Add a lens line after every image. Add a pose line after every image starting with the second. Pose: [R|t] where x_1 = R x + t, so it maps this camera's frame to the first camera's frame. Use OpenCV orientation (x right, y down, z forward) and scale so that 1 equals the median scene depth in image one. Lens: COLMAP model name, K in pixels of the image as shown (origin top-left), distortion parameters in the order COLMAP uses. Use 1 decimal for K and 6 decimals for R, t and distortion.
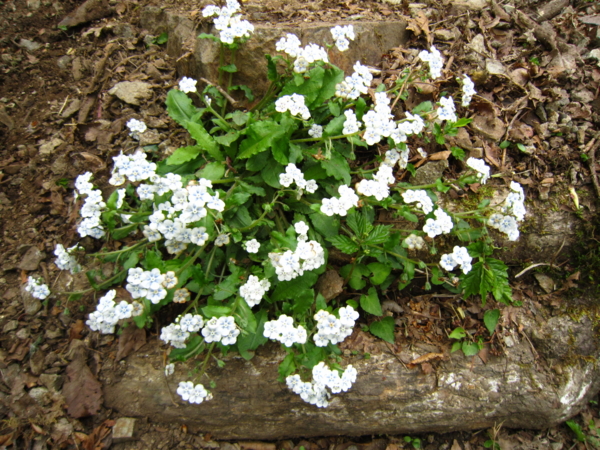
lens RADIAL K [[424.4, 0, 300.0], [0, 424.4, 225.0], [0, 0, 1]] dist [-0.056602, -0.000084]
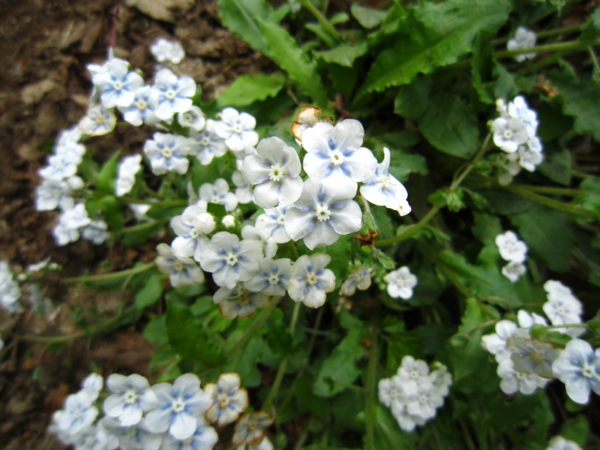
lens RADIAL K [[424.4, 0, 300.0], [0, 424.4, 225.0], [0, 0, 1]] dist [-0.056602, -0.000084]
pose [[0.994731, 0.031145, -0.097672, -0.176777], [-0.027815, 0.998991, 0.035274, -0.025481], [0.098672, -0.032372, 0.994593, 0.537915]]
